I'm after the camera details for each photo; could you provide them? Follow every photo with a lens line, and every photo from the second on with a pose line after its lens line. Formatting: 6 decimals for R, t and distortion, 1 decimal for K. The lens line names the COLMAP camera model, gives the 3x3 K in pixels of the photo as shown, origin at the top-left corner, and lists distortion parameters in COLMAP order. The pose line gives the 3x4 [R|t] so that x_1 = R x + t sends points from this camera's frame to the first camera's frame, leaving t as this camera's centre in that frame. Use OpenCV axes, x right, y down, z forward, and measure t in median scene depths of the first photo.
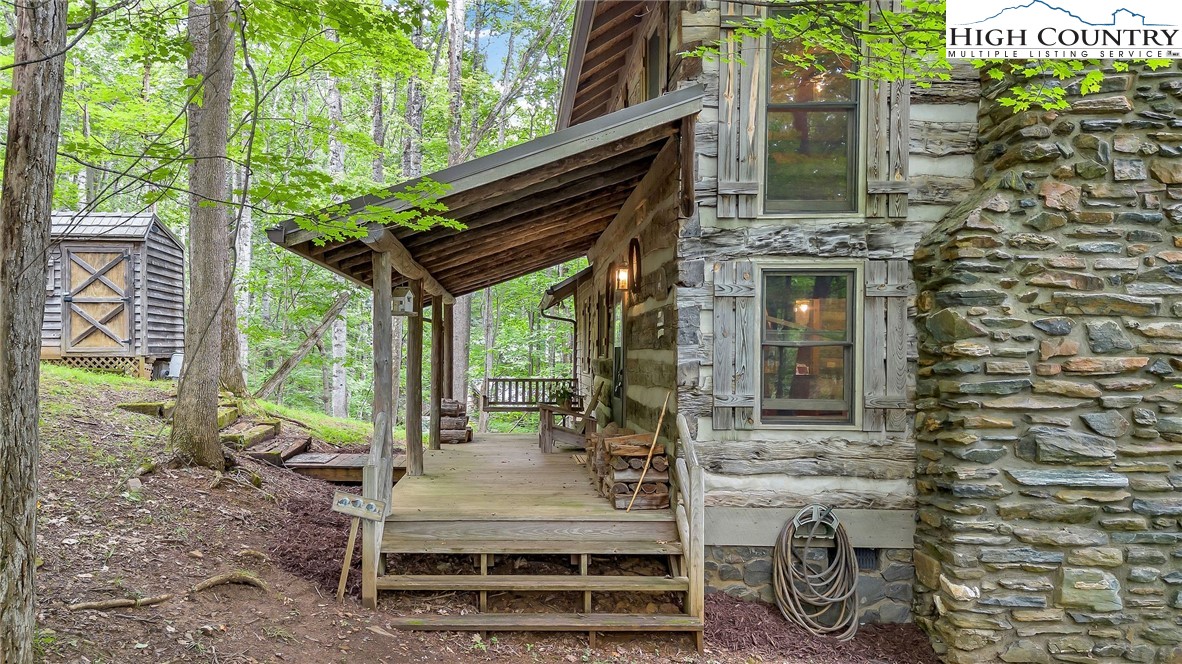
lens RADIAL K [[886.7, 0, 511.7], [0, 886.7, 353.5], [0, 0, 1]] dist [0.074933, -0.054239]
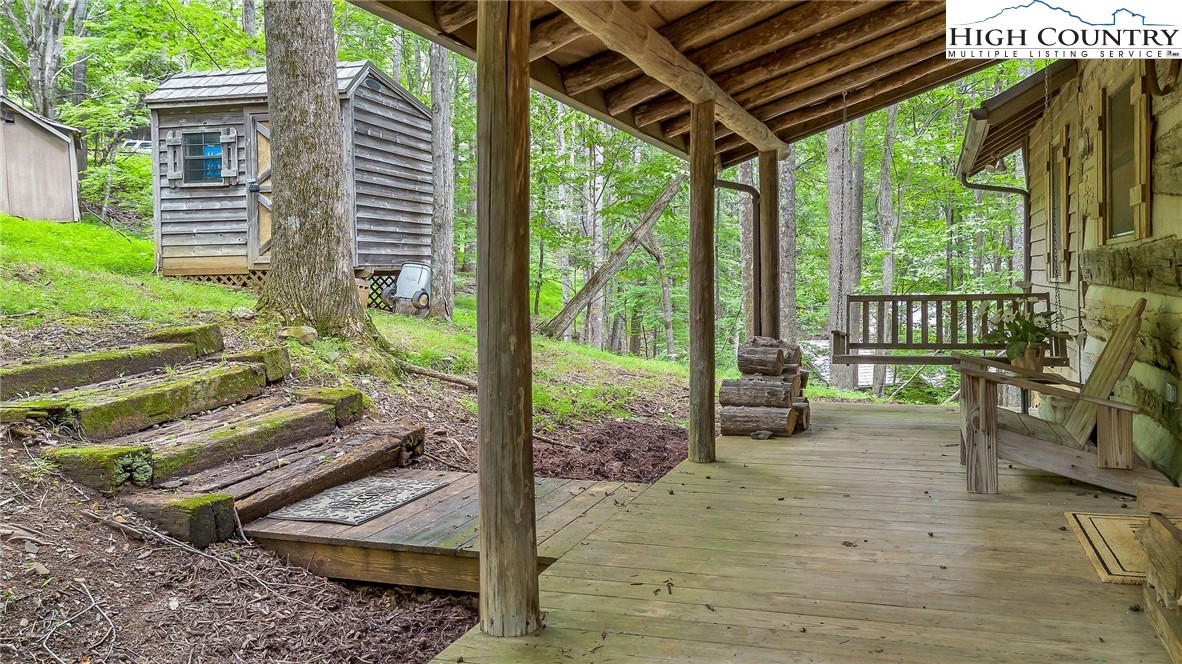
lens RADIAL K [[960.9, 0, 643.2], [0, 960.9, 272.6], [0, 0, 1]] dist [0.060630, -0.003565]
pose [[0.958709, -0.016390, -0.283918, 0.036143], [0.017016, 0.999855, -0.000263, 0.030576], [0.283881, -0.004579, 0.958849, 1.008922]]
